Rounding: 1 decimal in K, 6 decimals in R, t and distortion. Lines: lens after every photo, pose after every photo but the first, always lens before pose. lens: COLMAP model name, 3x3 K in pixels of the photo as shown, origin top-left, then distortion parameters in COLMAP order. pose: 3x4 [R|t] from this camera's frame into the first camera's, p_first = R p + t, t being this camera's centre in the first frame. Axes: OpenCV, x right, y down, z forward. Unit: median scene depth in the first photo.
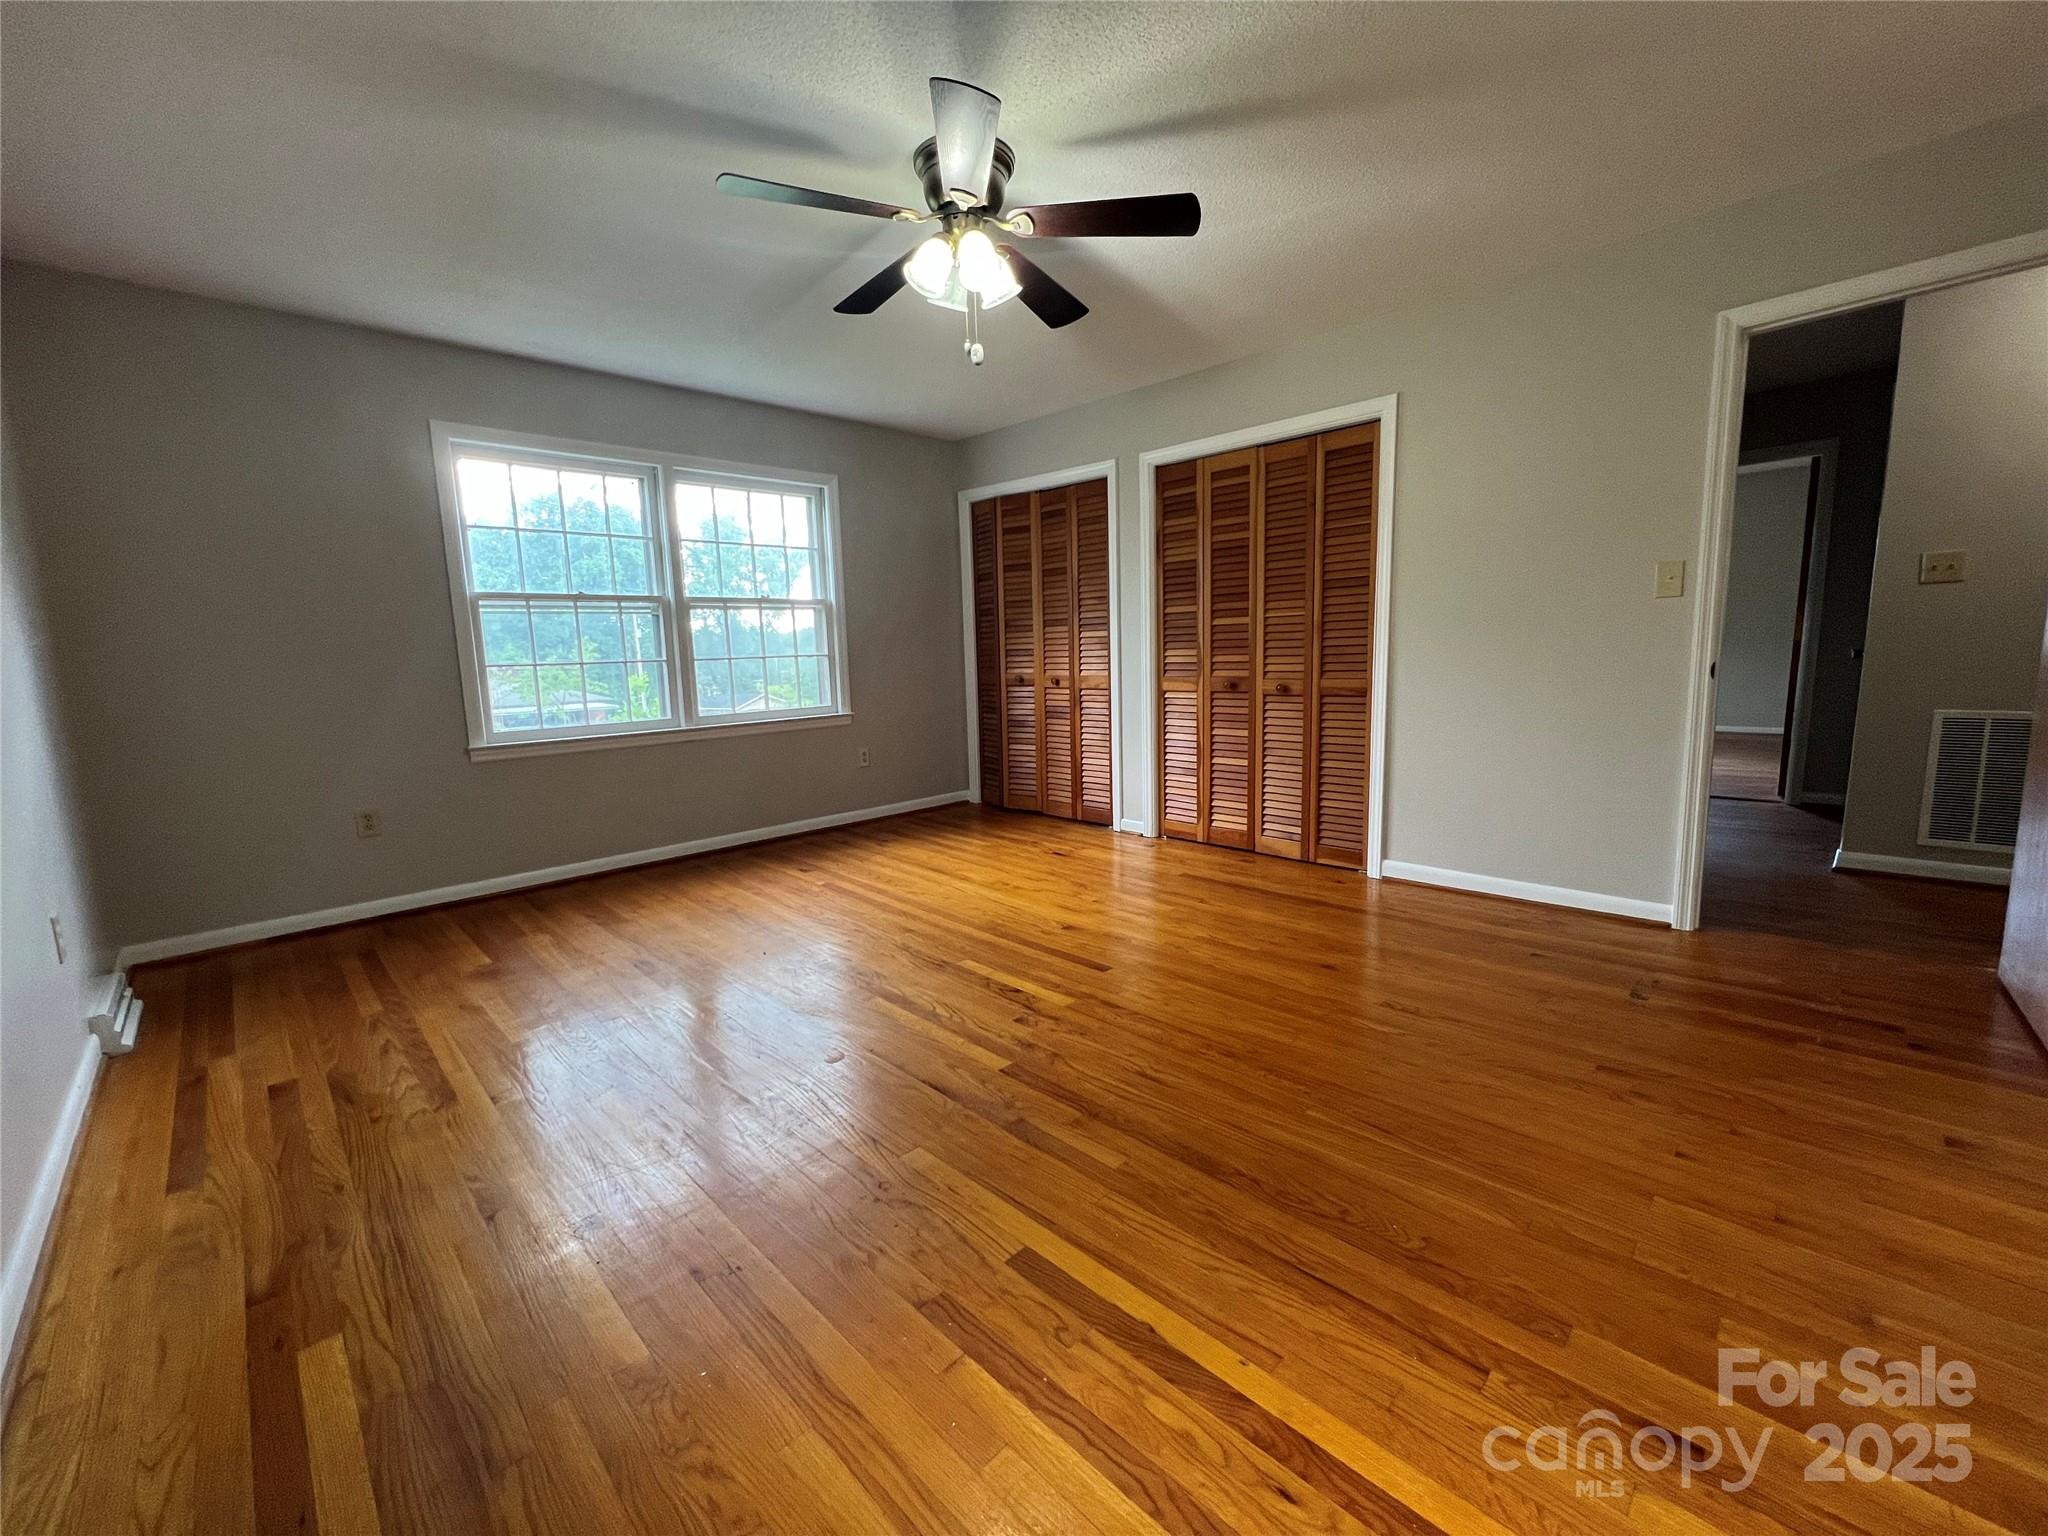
lens RADIAL K [[818.0, 0, 1019.8], [0, 818.0, 763.8], [0, 0, 1]] dist [-0.001029, -0.000033]
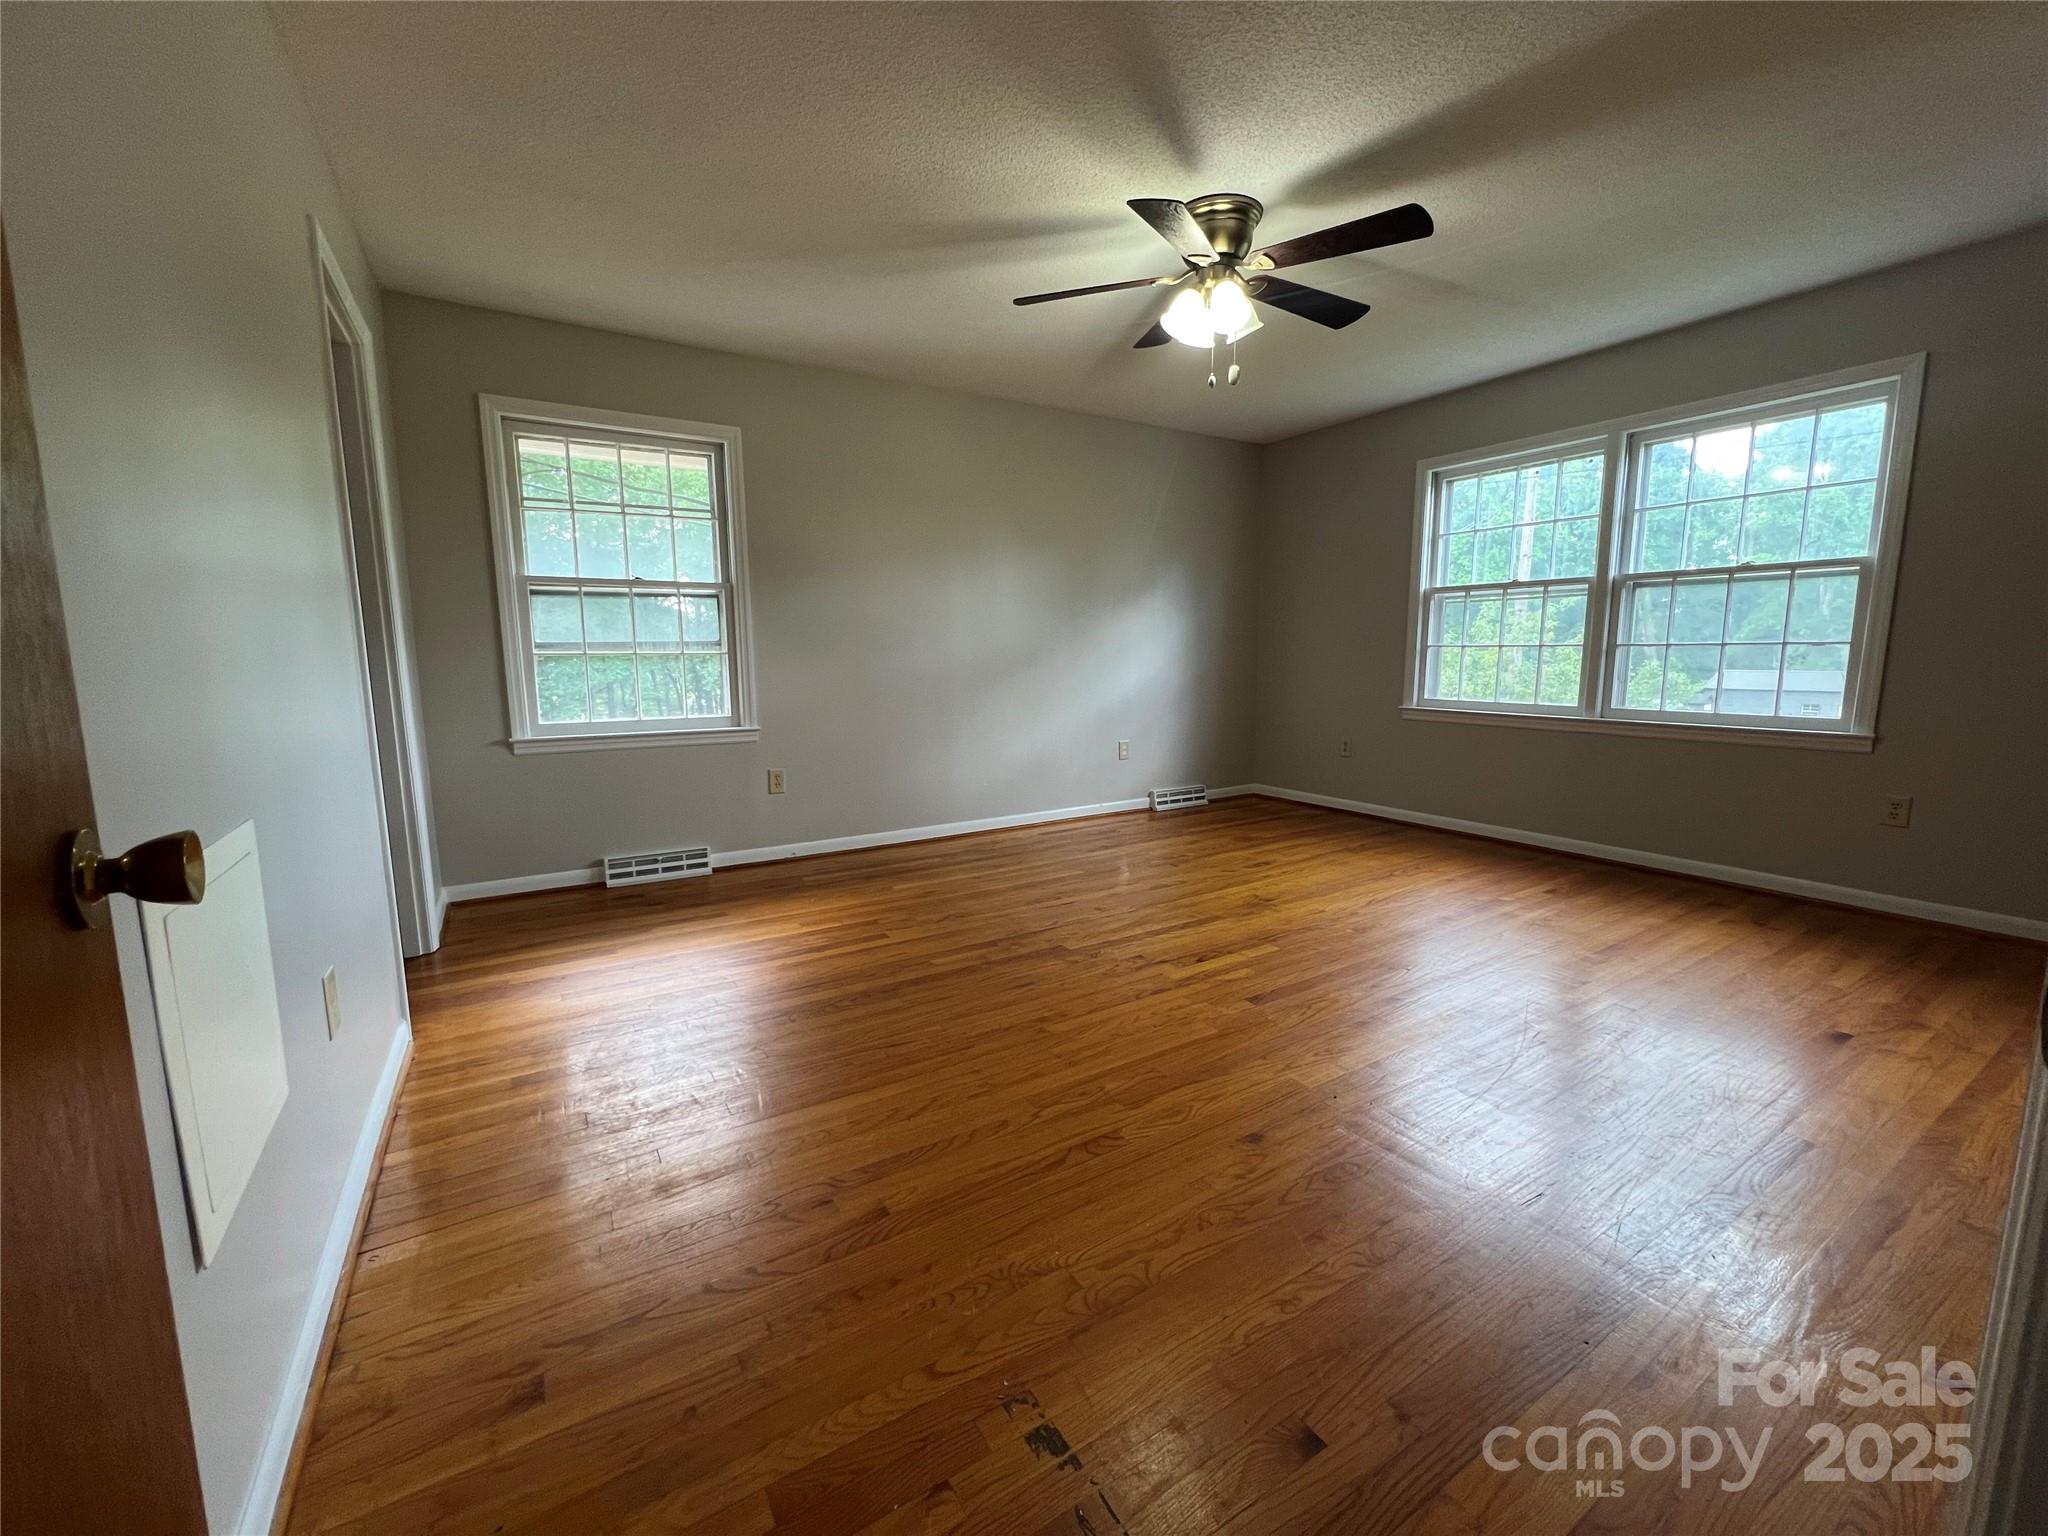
lens RADIAL K [[818.0, 0, 1019.8], [0, 818.0, 763.8], [0, 0, 1]] dist [-0.001029, -0.000033]
pose [[-0.218360, 0.166382, -0.961580, 0.736633], [-0.123799, 0.972674, 0.196414, -0.112033], [0.967984, 0.161932, -0.191795, 0.655354]]
